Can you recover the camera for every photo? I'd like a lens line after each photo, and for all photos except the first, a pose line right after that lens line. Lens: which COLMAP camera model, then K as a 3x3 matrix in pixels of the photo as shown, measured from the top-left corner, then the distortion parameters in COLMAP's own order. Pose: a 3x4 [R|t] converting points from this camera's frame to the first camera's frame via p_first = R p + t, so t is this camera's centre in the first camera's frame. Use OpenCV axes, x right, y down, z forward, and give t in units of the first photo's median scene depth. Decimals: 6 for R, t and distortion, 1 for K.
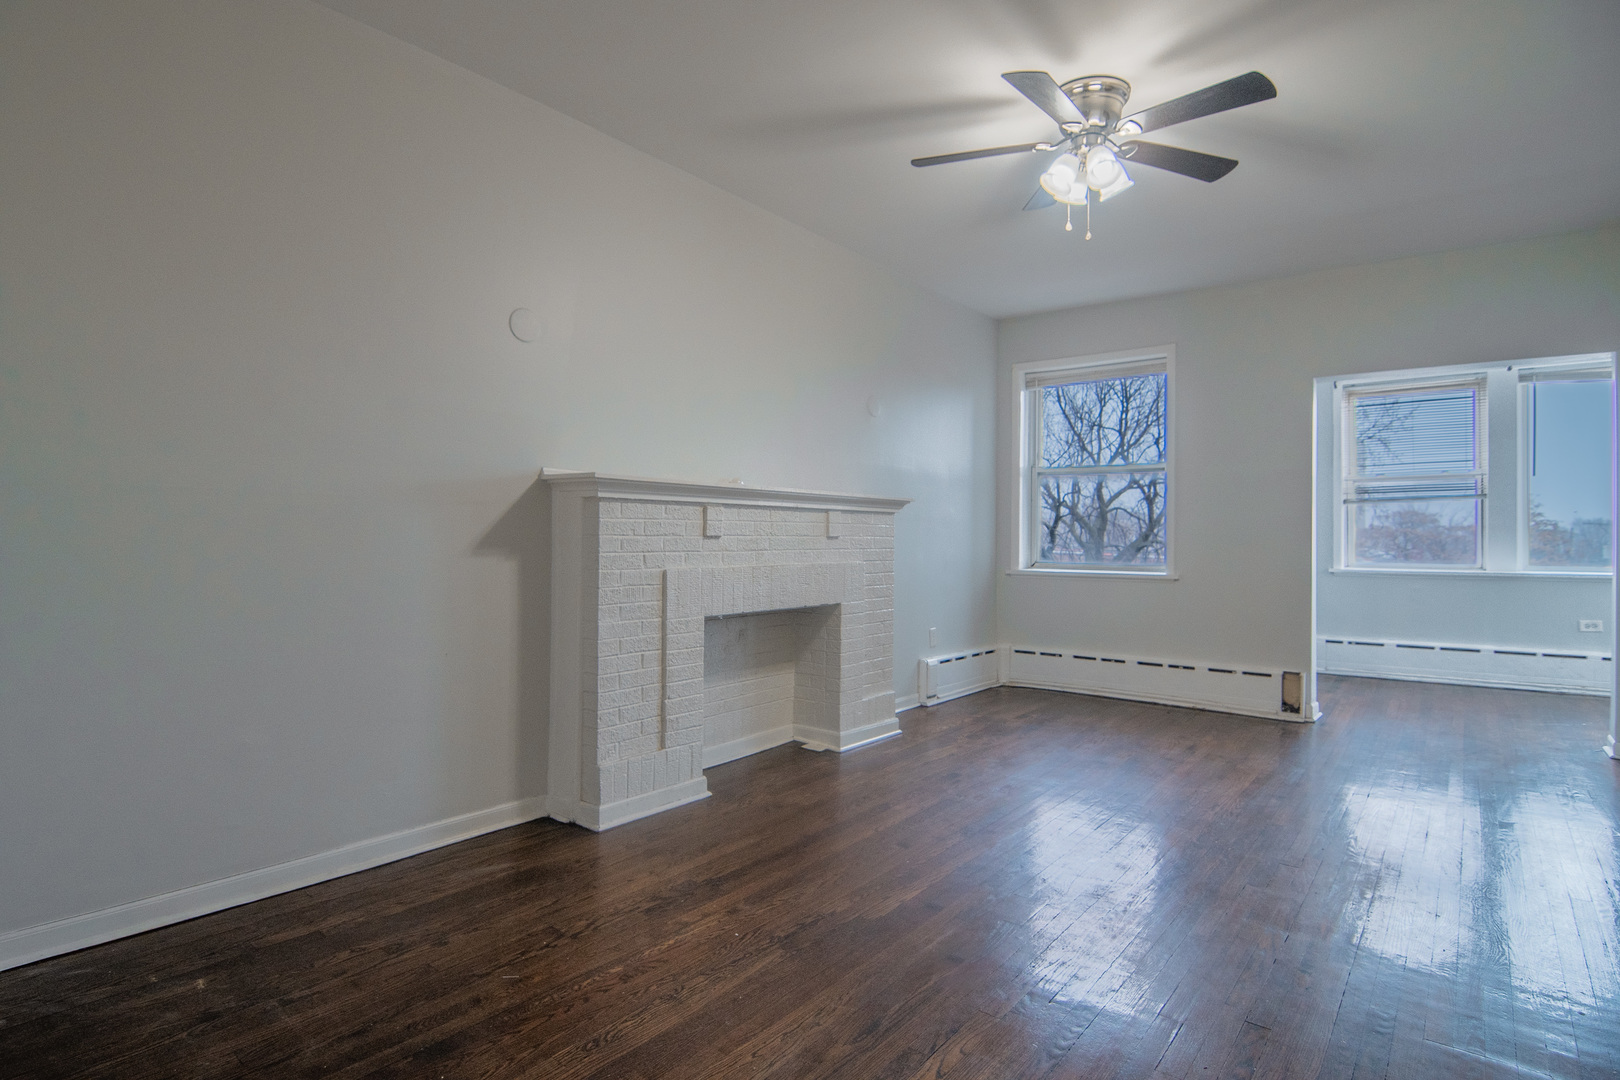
lens RADIAL K [[817.1, 0, 814.0], [0, 817.1, 544.9], [0, 0, 1]] dist [-0.002300, -0.000500]
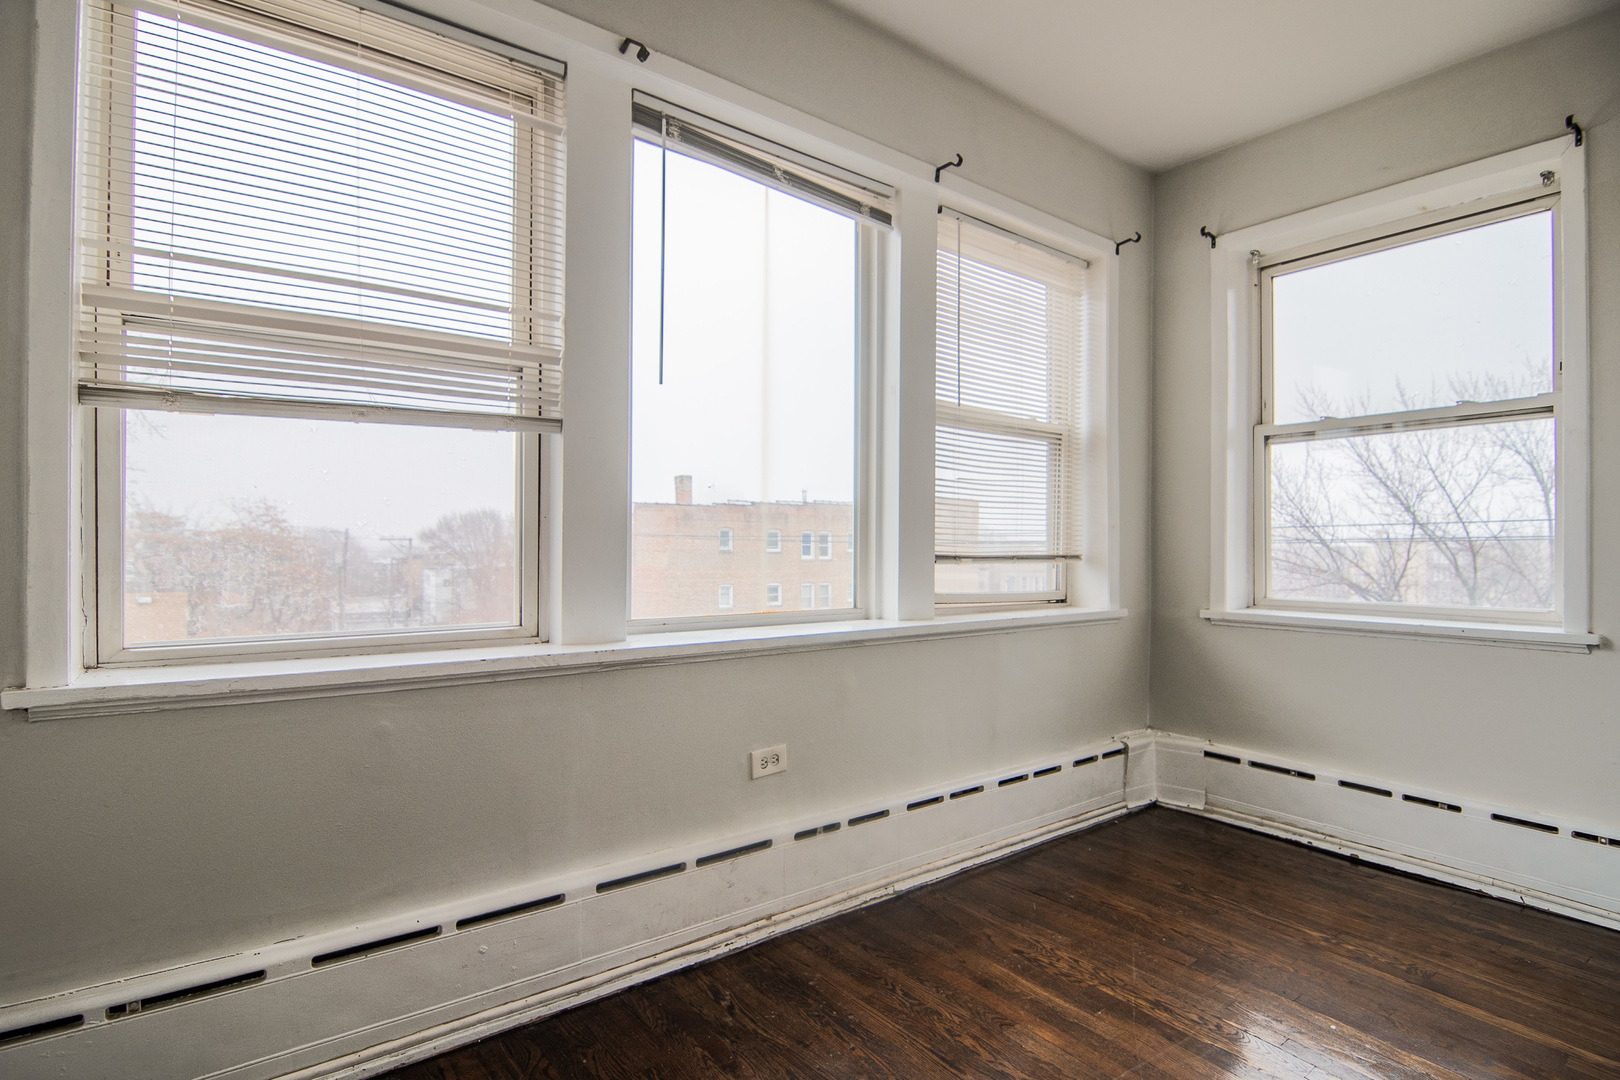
lens RADIAL K [[774.8, 0, 810.0], [0, 774.8, 540.0], [0, 0, 1]] dist [0.002599, 0.000336]
pose [[0.228869, 0.006109, 0.973438, 0.528814], [0.005624, 0.999955, -0.007598, -0.008991], [-0.973441, 0.007214, 0.228824, 0.819956]]
